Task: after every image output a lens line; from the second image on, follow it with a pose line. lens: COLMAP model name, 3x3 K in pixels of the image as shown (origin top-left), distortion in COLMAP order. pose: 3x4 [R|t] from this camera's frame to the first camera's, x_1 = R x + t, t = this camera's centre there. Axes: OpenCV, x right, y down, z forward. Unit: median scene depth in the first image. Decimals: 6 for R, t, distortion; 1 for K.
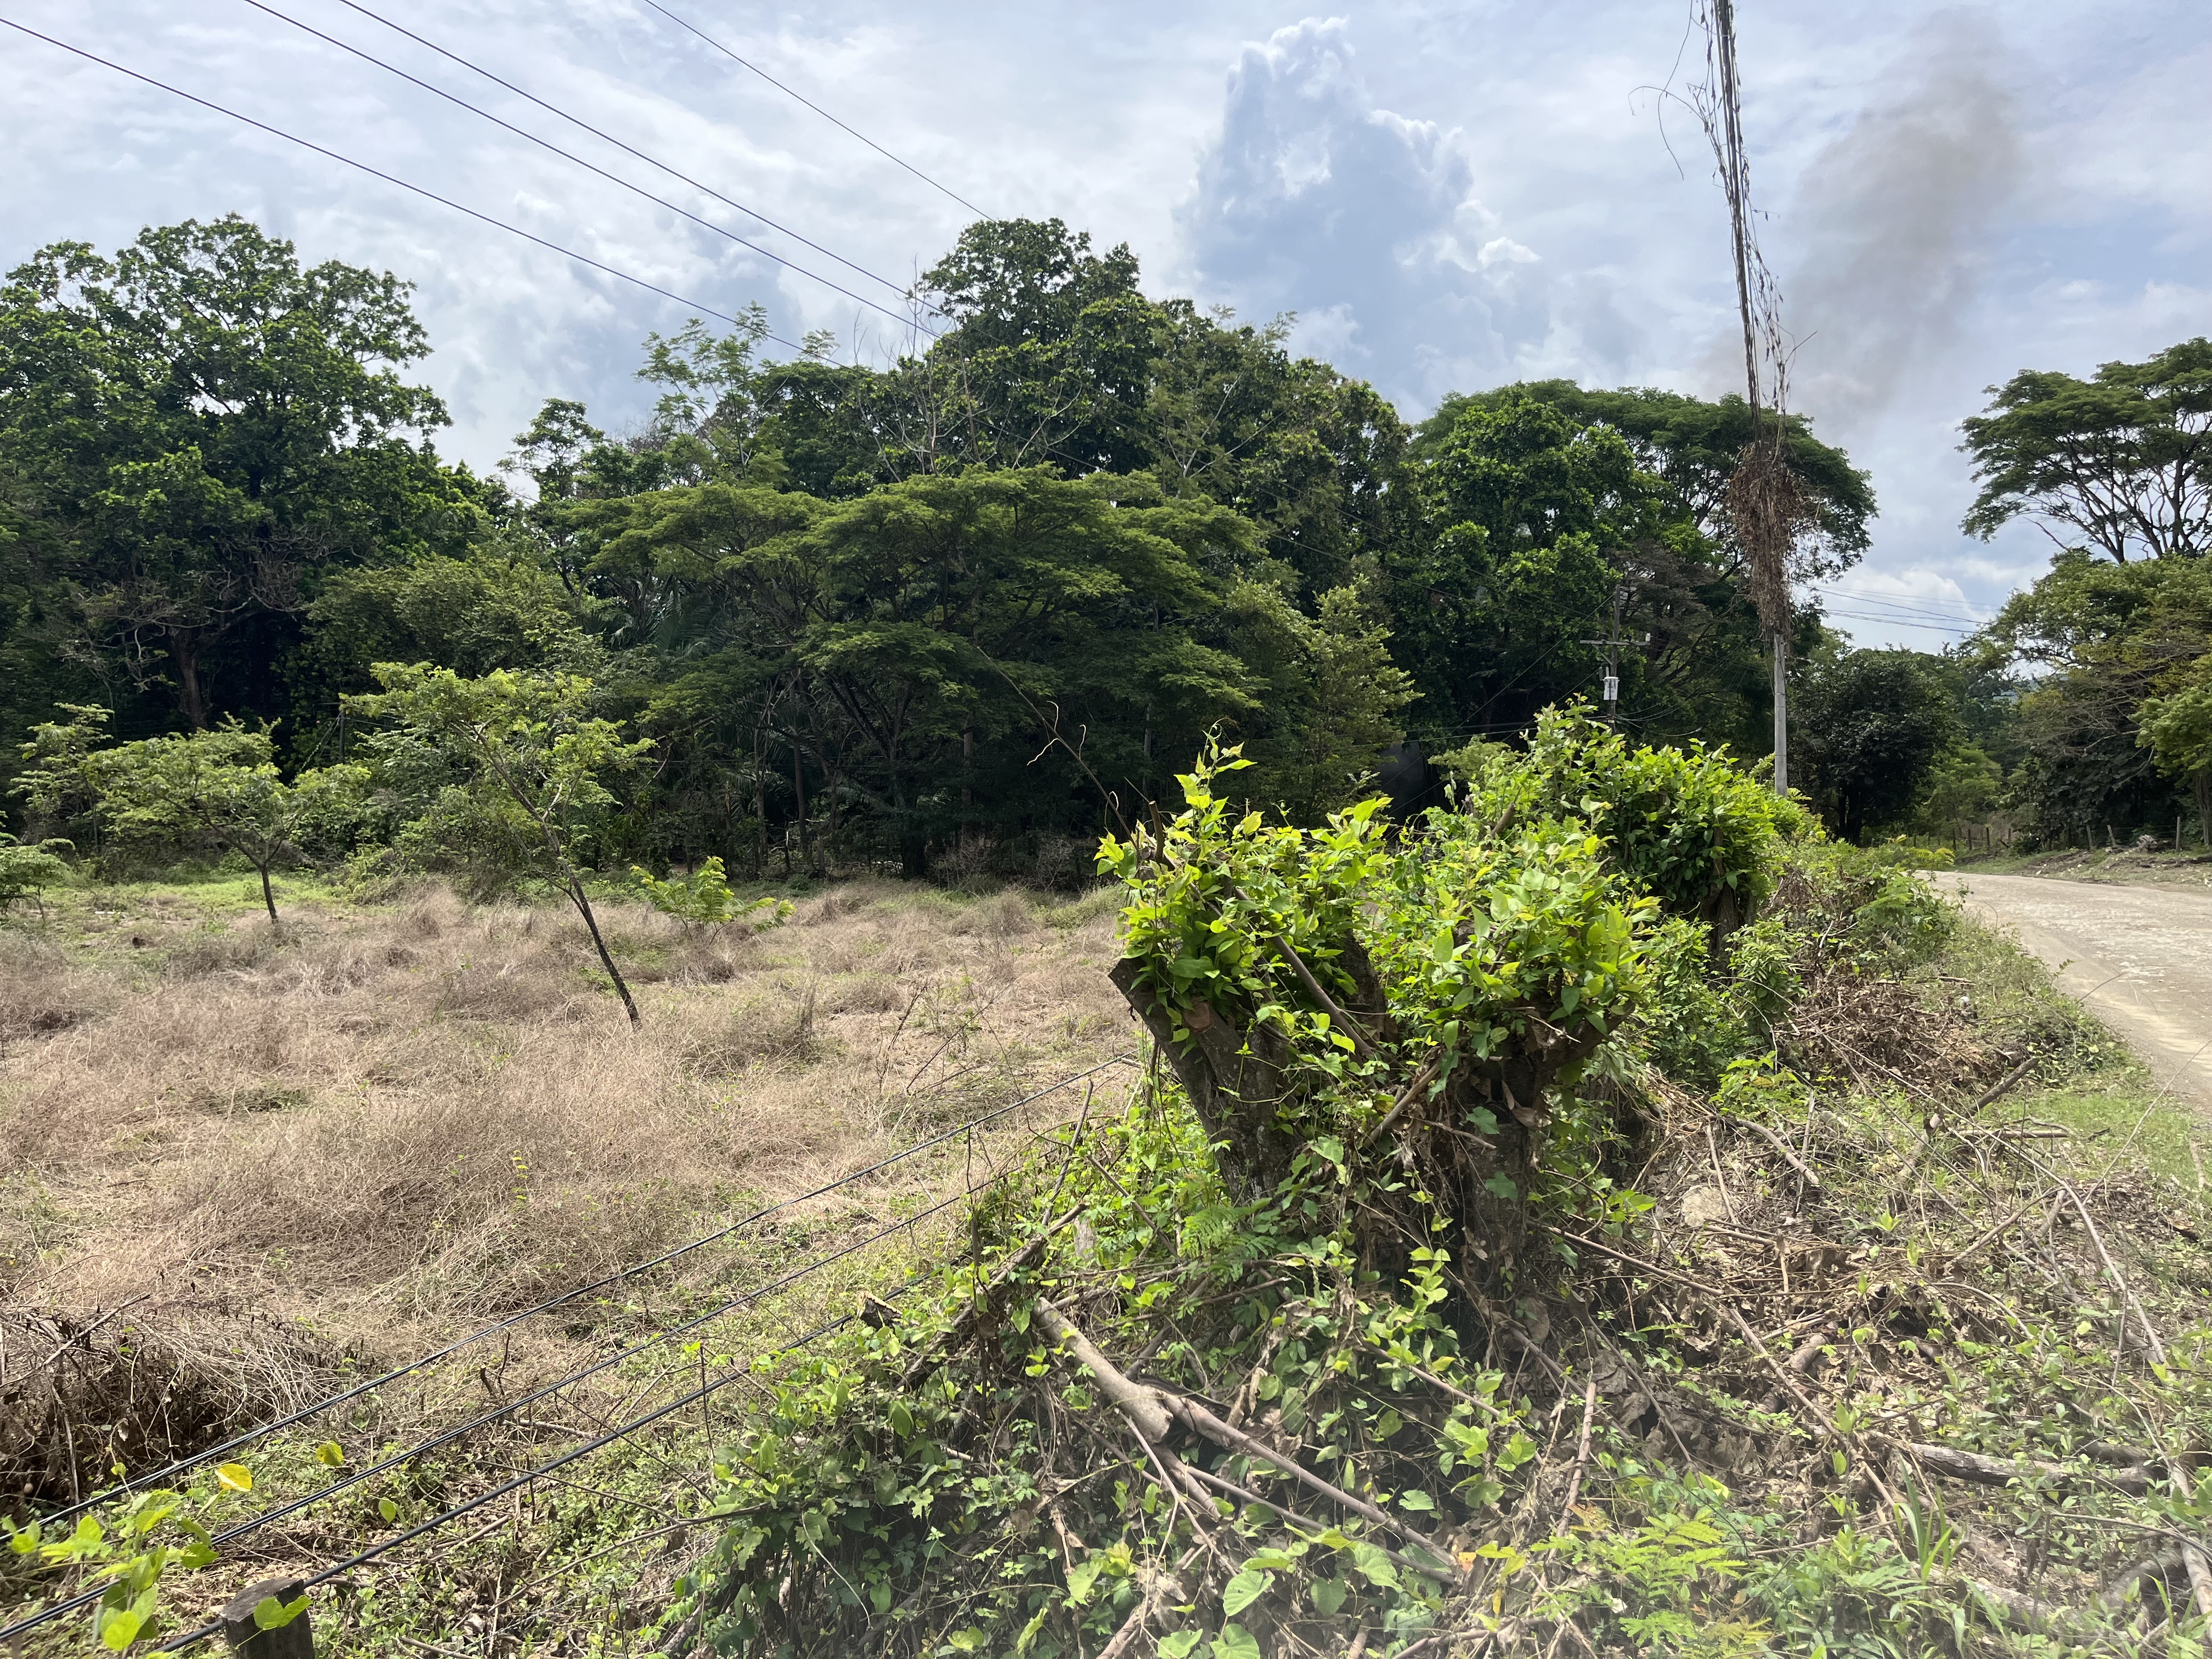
lens RADIAL K [[1715.6, 0, 1124.2], [0, 1715.6, 827.2], [0, 0, 1]] dist [0.076769, -0.089723]
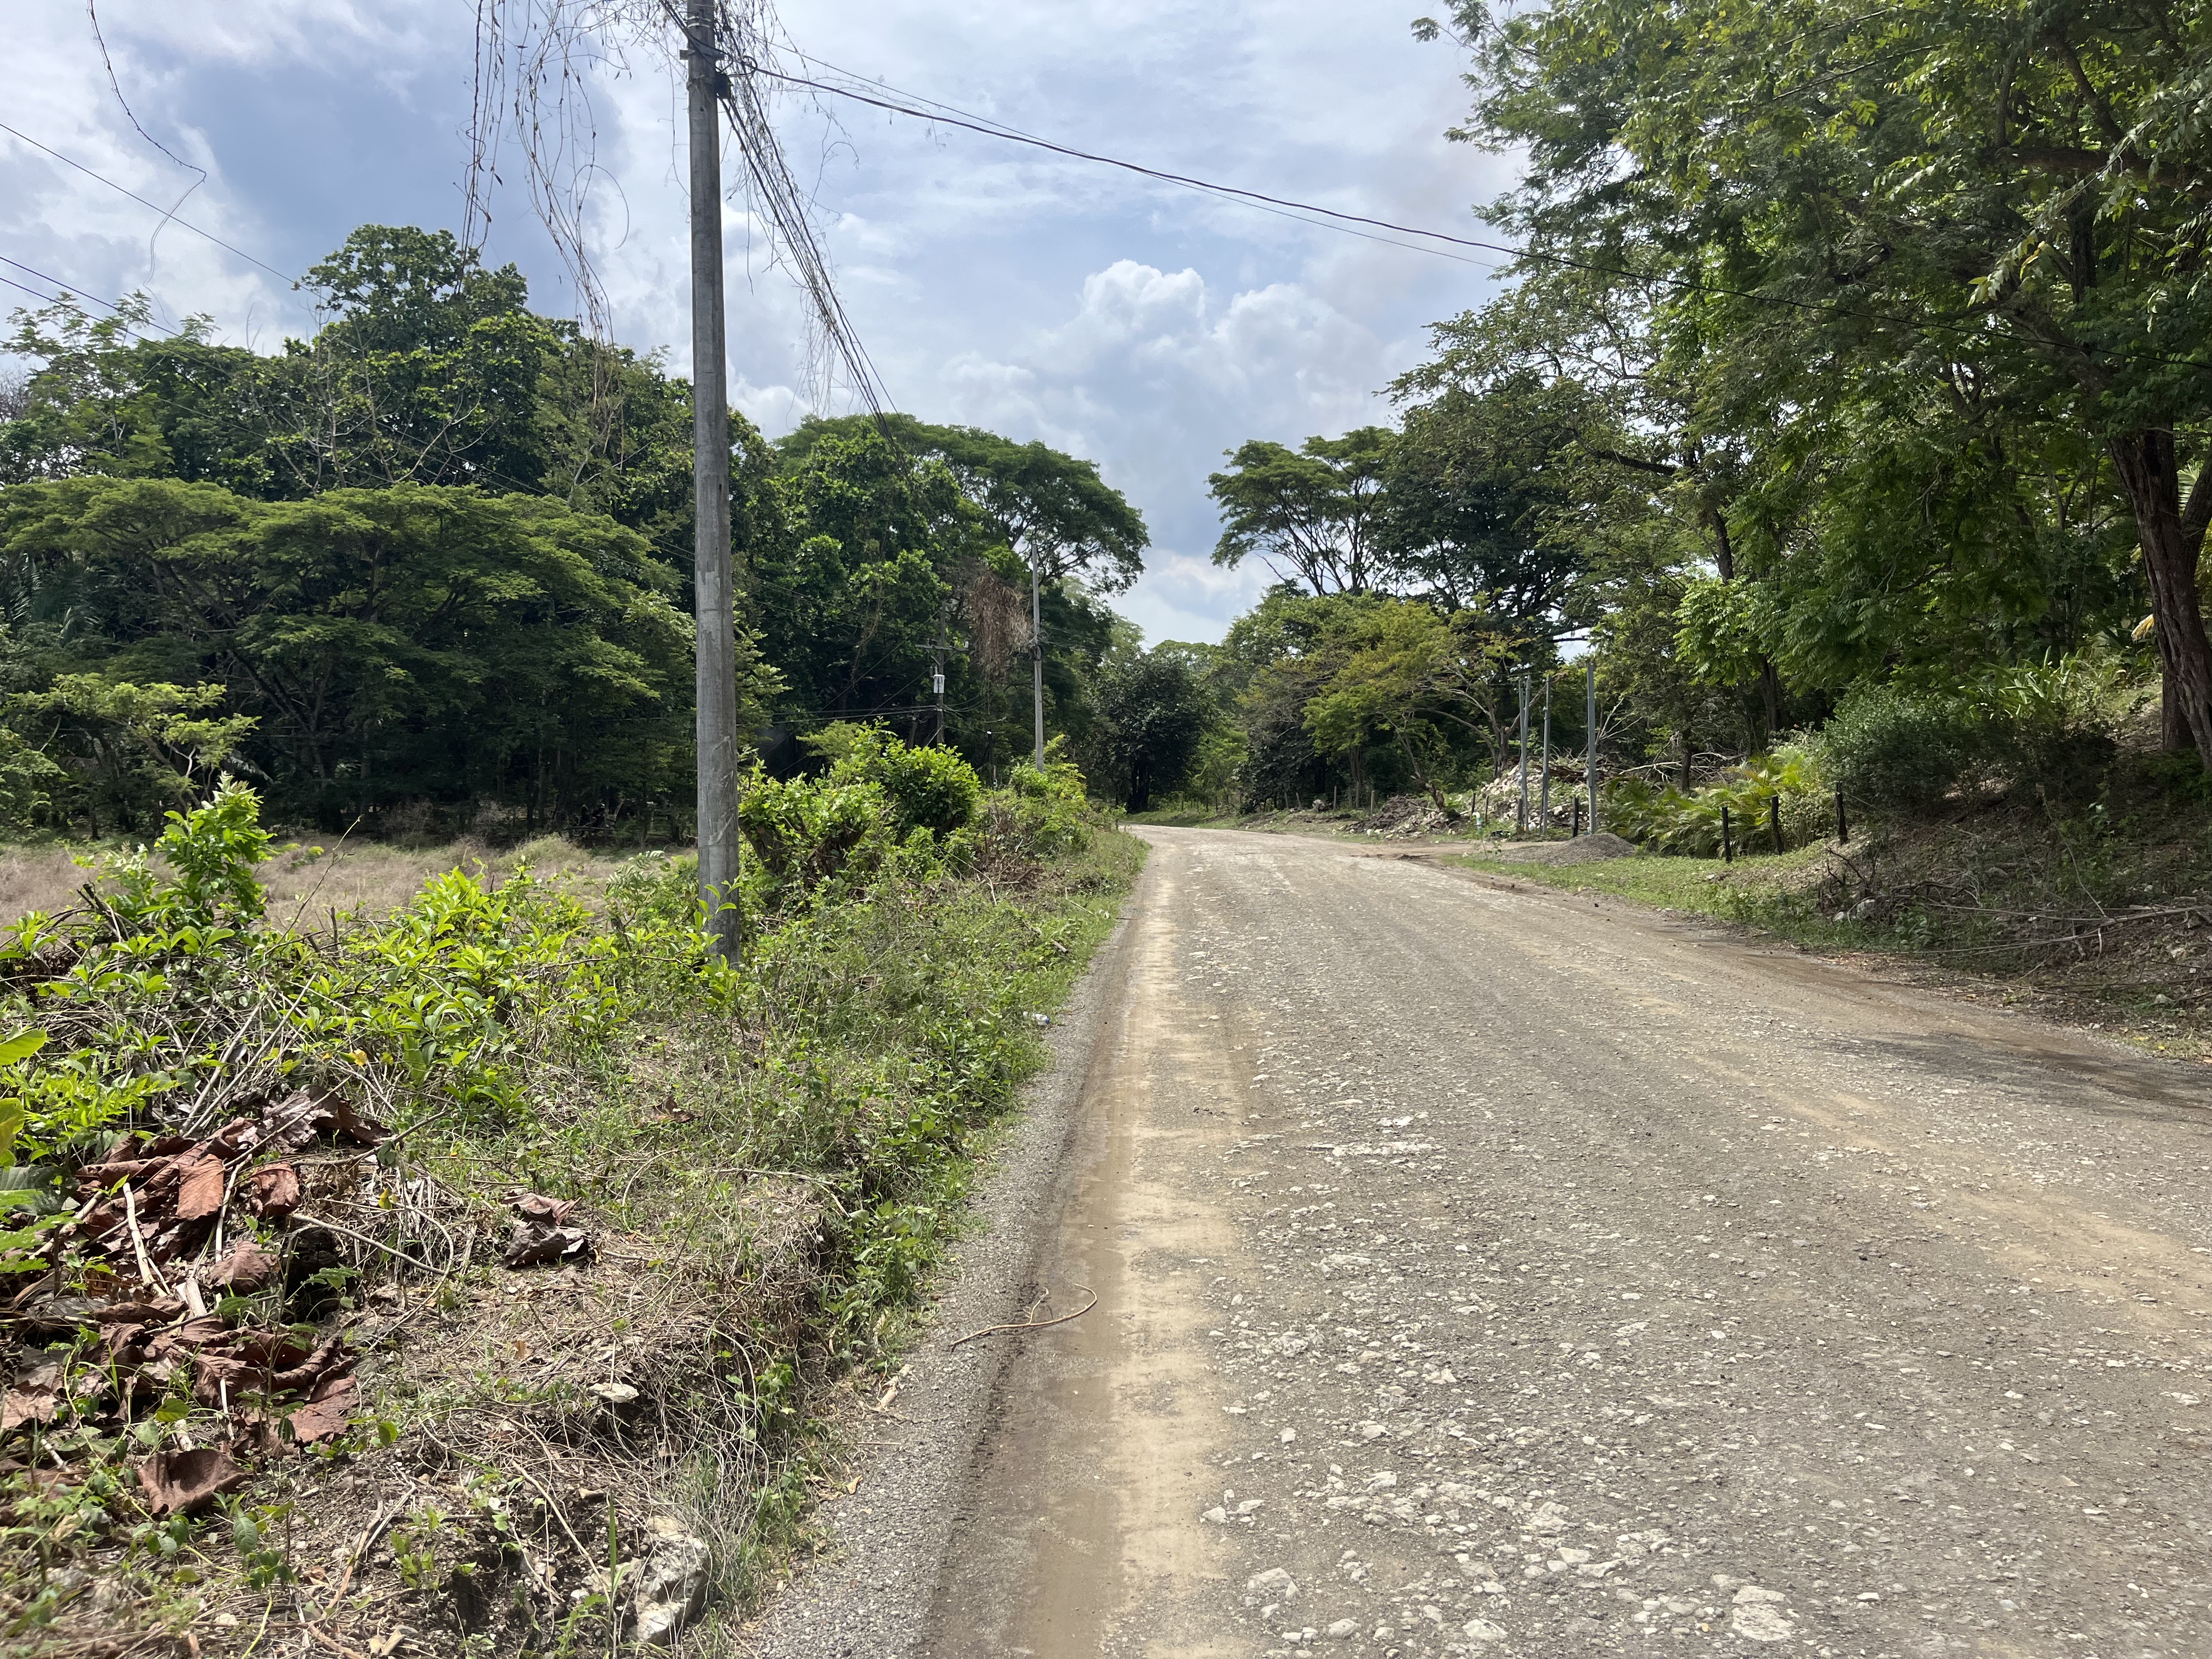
lens RADIAL K [[1894.3, 0, 1124.4], [0, 1894.3, 834.0], [0, 0, 1]] dist [0.005722, -0.022902]
pose [[0.937941, -0.005420, 0.346754, -0.060059], [-0.000778, 0.999842, 0.017732, 0.003737], [-0.346795, -0.016902, 0.937789, -0.294892]]
